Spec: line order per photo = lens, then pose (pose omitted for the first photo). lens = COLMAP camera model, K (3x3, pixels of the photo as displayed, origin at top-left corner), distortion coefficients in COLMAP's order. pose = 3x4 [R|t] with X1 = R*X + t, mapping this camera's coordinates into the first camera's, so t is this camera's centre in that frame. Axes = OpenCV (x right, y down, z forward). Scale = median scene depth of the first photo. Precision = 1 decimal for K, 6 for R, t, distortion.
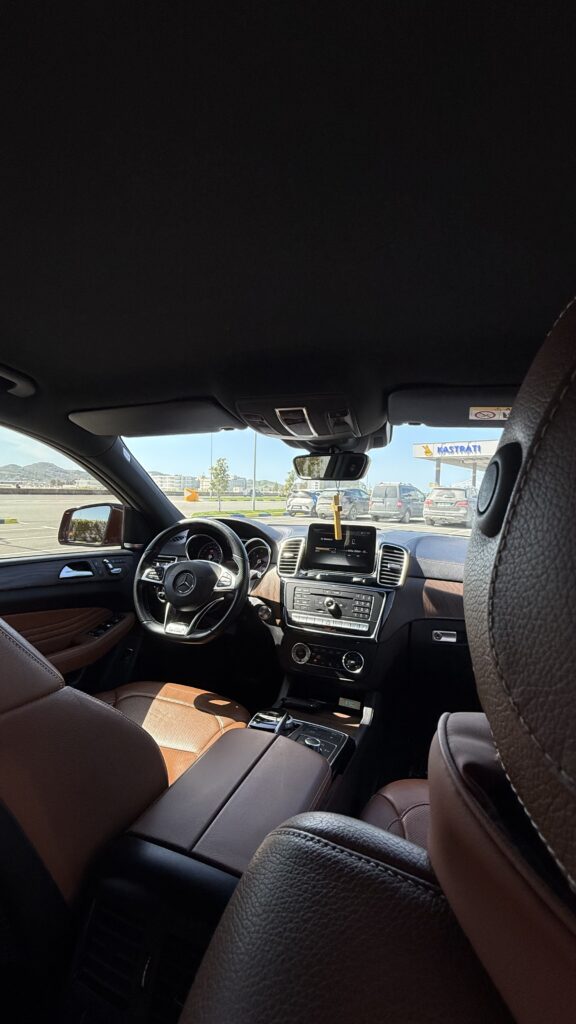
lens RADIAL K [[408.9, 0, 284.1], [0, 408.9, 514.3], [0, 0, 1]] dist [0.002057, 0.000350]
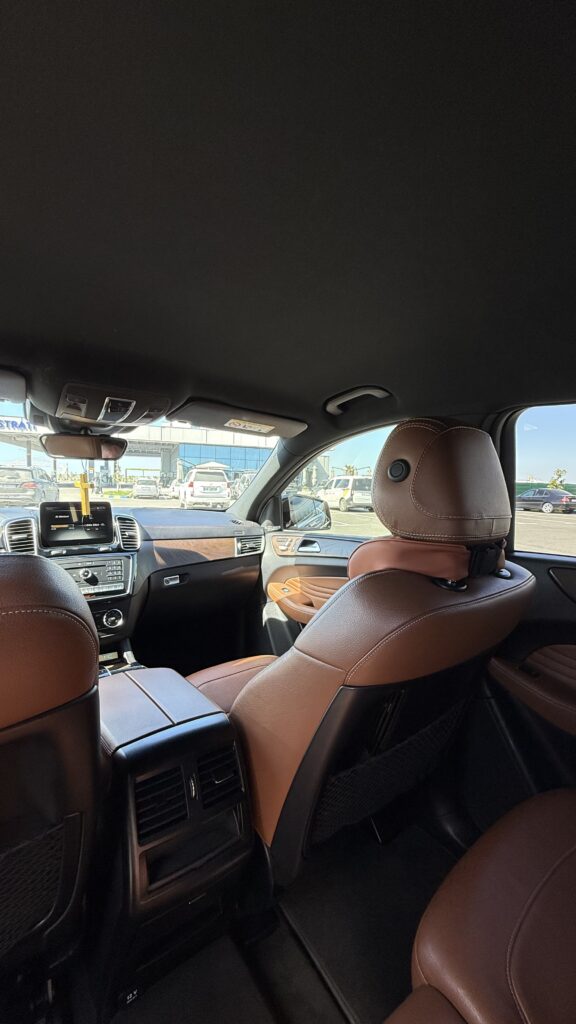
lens RADIAL K [[408.9, 0, 284.1], [0, 408.9, 514.3], [0, 0, 1]] dist [0.002057, 0.000350]
pose [[0.551598, -0.074323, 0.830792, -0.464070], [0.035313, 0.997210, 0.065765, 0.007330], [-0.833362, -0.006938, 0.552684, -0.038142]]
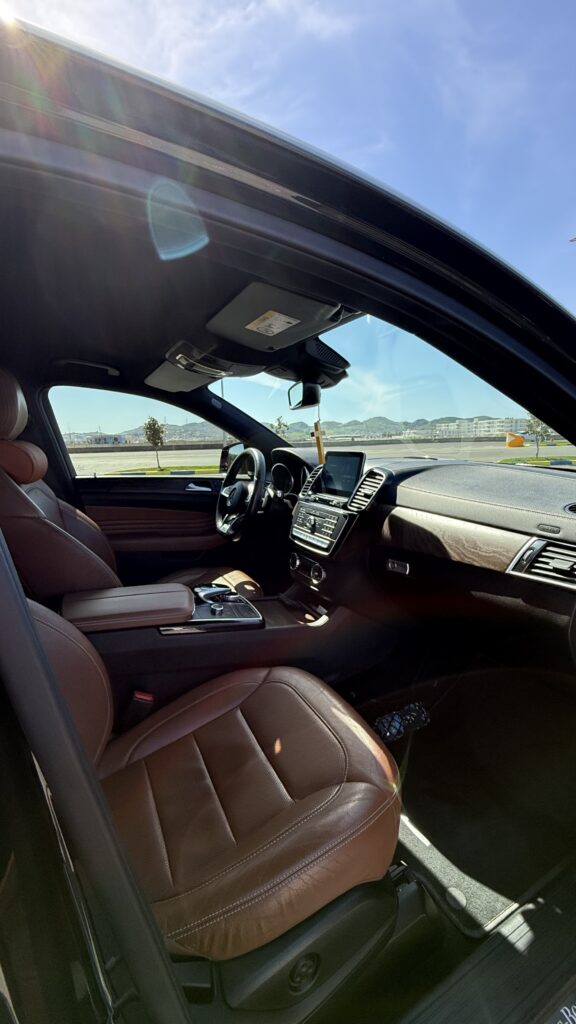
lens RADIAL K [[408.9, 0, 284.1], [0, 408.9, 514.3], [0, 0, 1]] dist [0.002057, 0.000350]
pose [[0.716208, 0.081373, -0.693127, 0.786452], [0.004461, 0.992625, 0.121143, 0.059525], [0.697873, -0.089856, 0.710563, 0.147443]]
